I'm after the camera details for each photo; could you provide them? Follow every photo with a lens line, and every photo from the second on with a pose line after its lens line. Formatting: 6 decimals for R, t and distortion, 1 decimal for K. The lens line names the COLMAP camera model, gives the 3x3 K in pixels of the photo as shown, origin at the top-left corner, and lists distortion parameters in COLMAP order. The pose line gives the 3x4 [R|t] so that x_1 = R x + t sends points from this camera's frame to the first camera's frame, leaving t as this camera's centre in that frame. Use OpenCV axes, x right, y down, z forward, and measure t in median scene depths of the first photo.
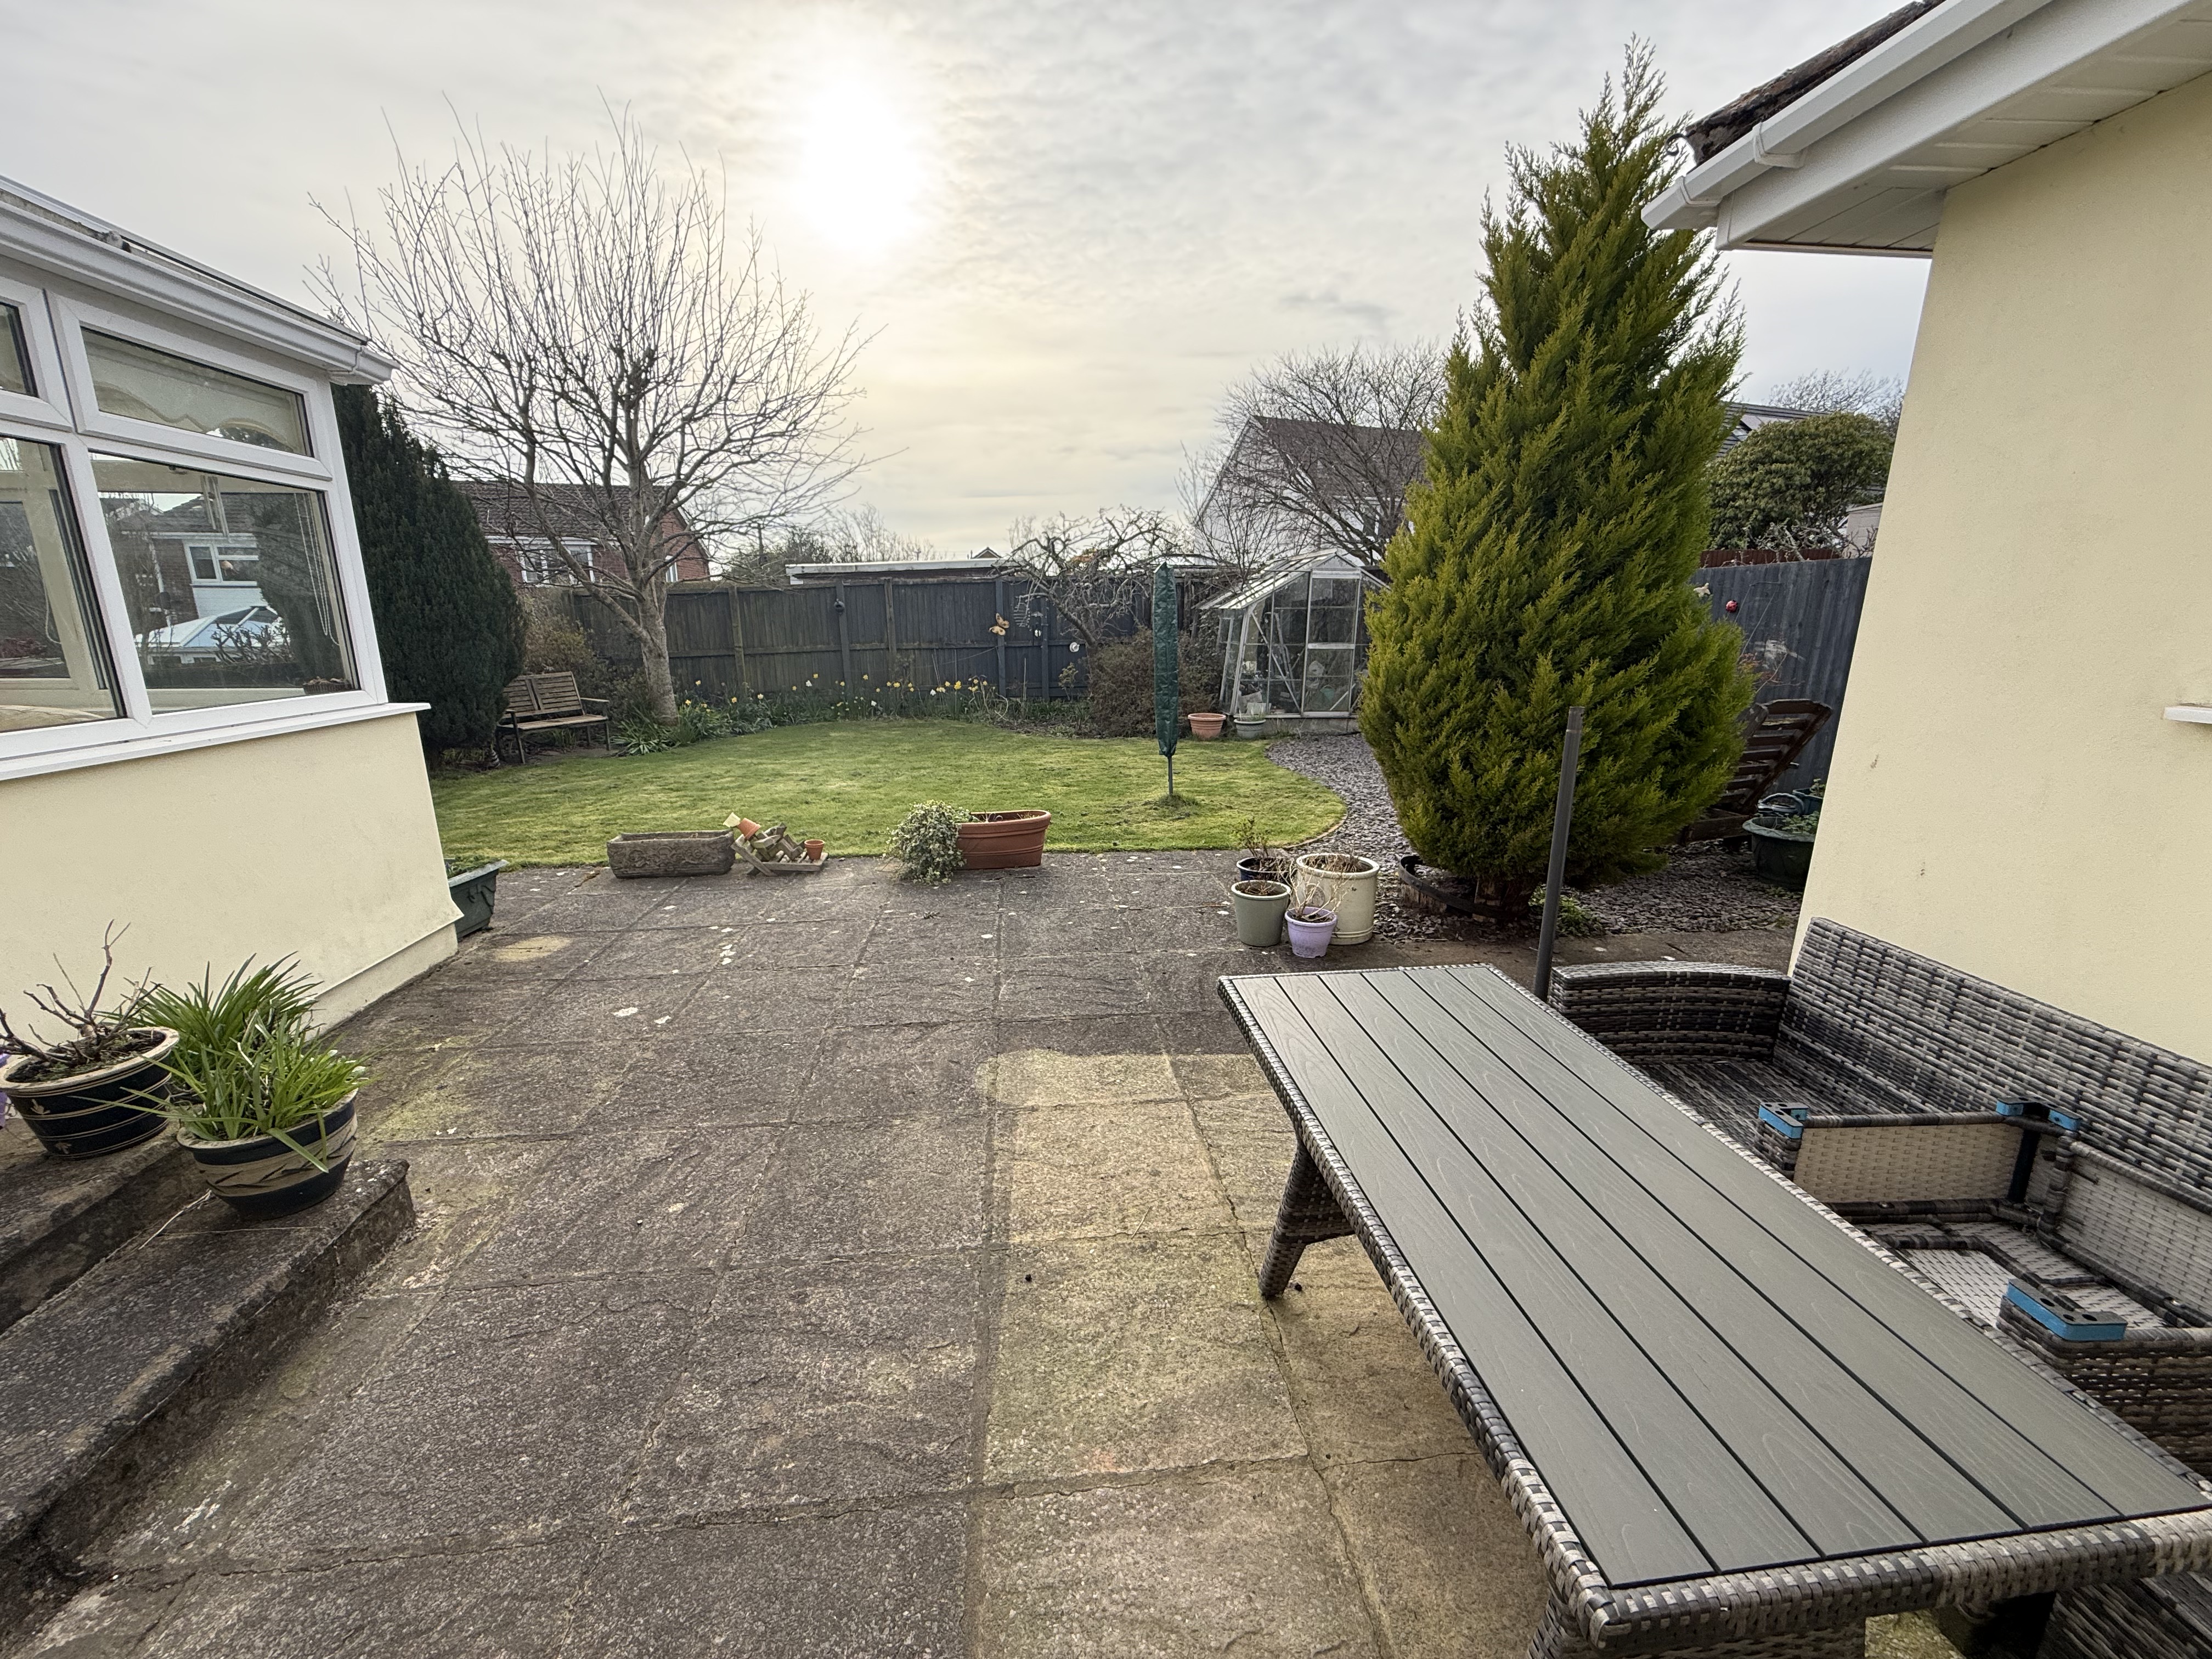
lens RADIAL K [[879.3, 0, 1106.9], [0, 879.3, 831.8], [0, 0, 1]] dist [0.004805, 0.000193]
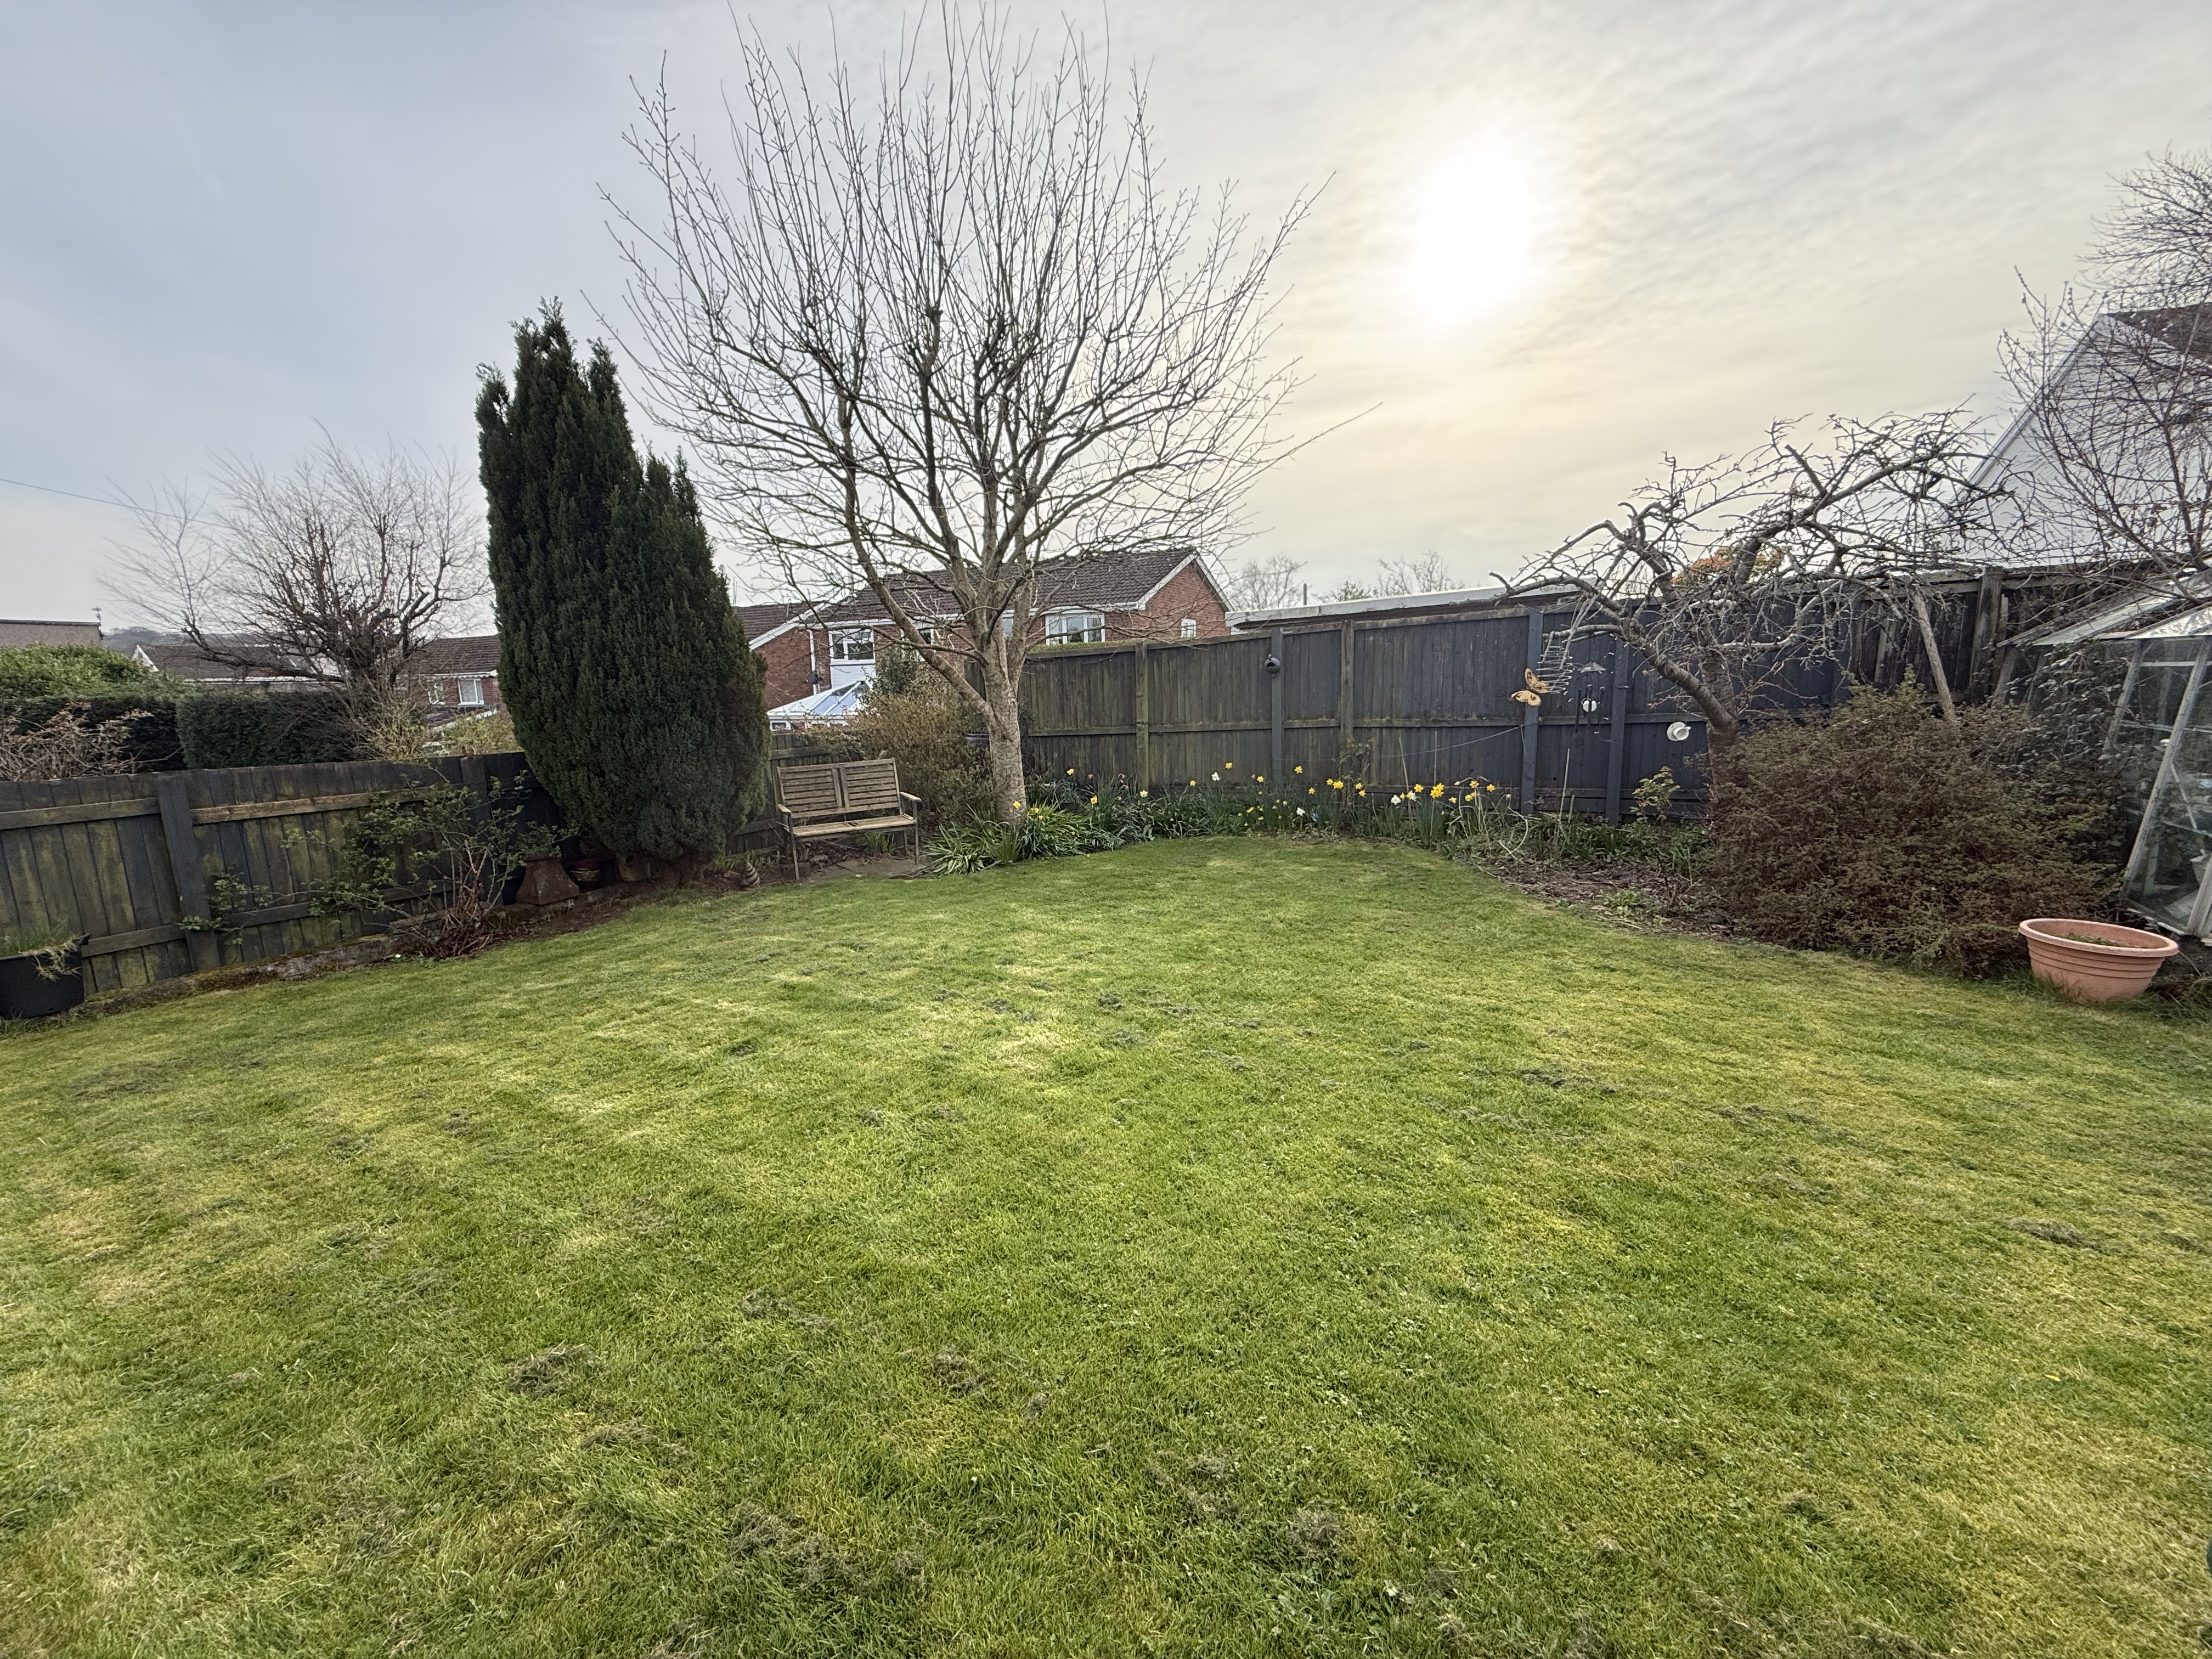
lens RADIAL K [[879.3, 0, 1102.6], [0, 879.3, 824.0], [0, 0, 1]] dist [0.004805, 0.000193]
pose [[0.806403, 0.076508, -0.586396, -0.003660], [-0.119686, 0.992190, -0.035138, -0.110018], [0.579128, 0.098519, 0.809262, 0.448494]]
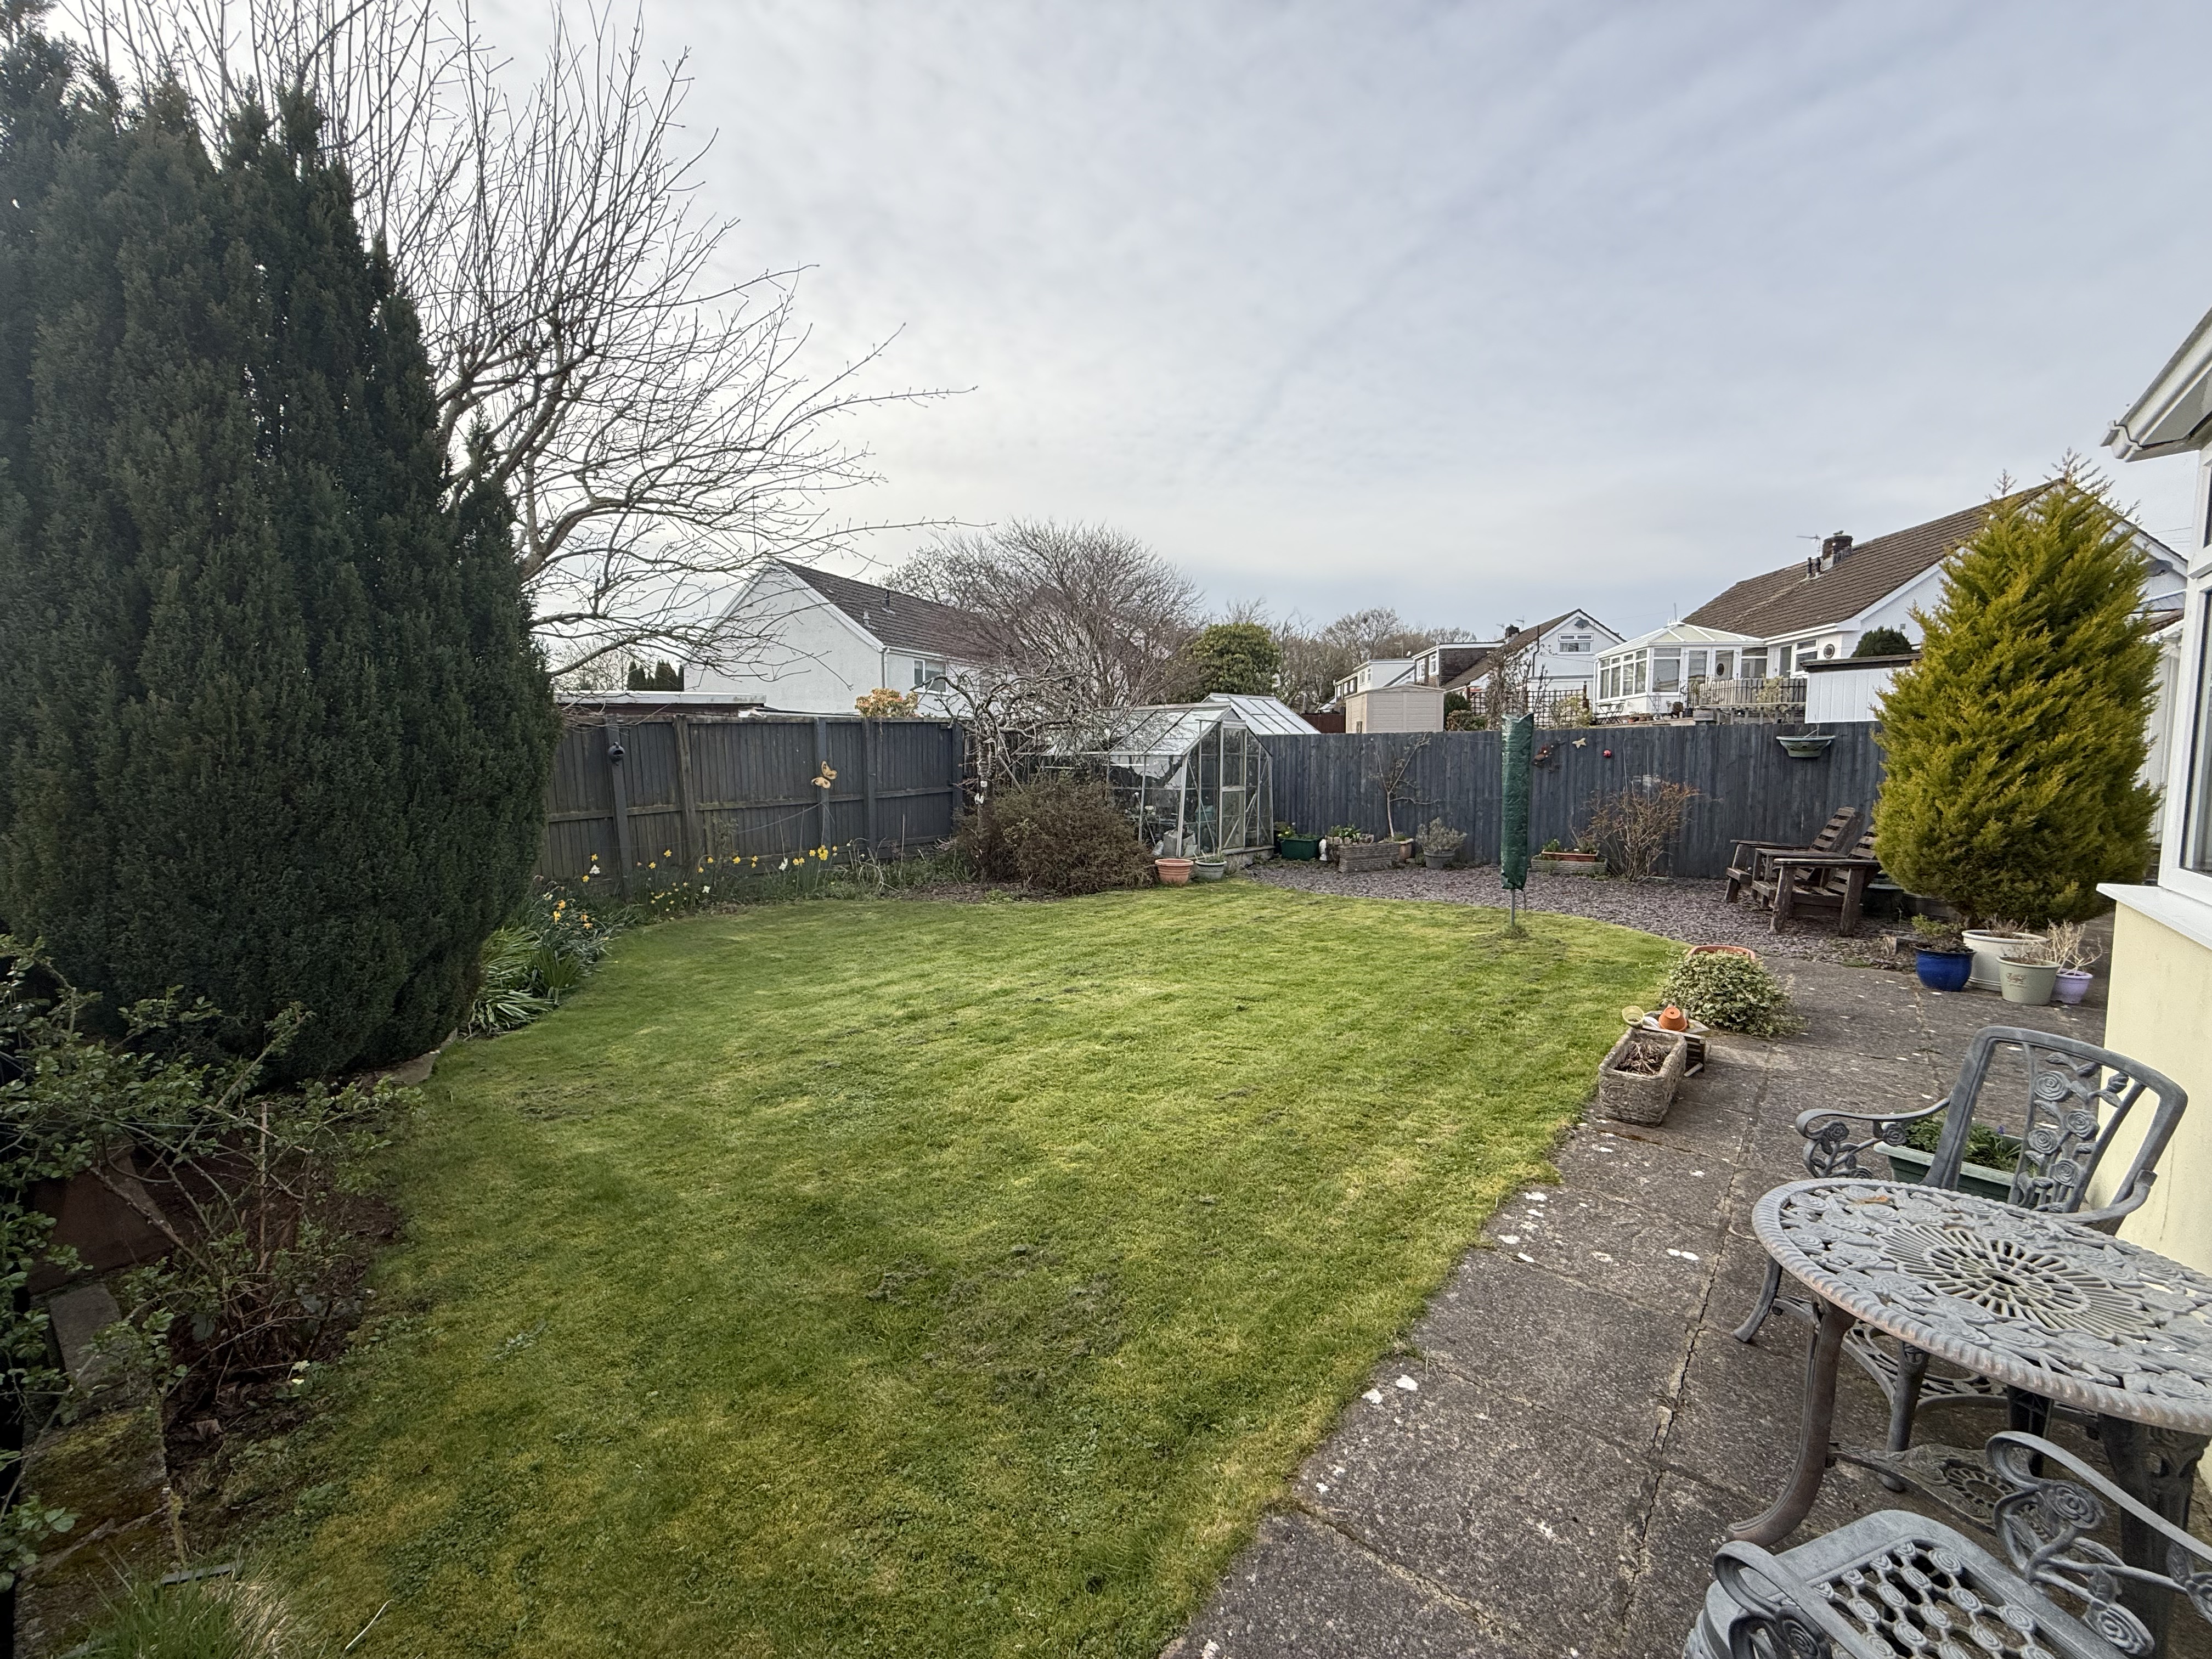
lens RADIAL K [[879.3, 0, 1100.8], [0, 879.3, 836.6], [0, 0, 1]] dist [0.004805, 0.000193]
pose [[0.722706, -0.068410, 0.687762, -0.580550], [0.171588, 0.981695, -0.082659, -0.087489], [-0.669518, 0.177750, 0.721215, 0.327294]]
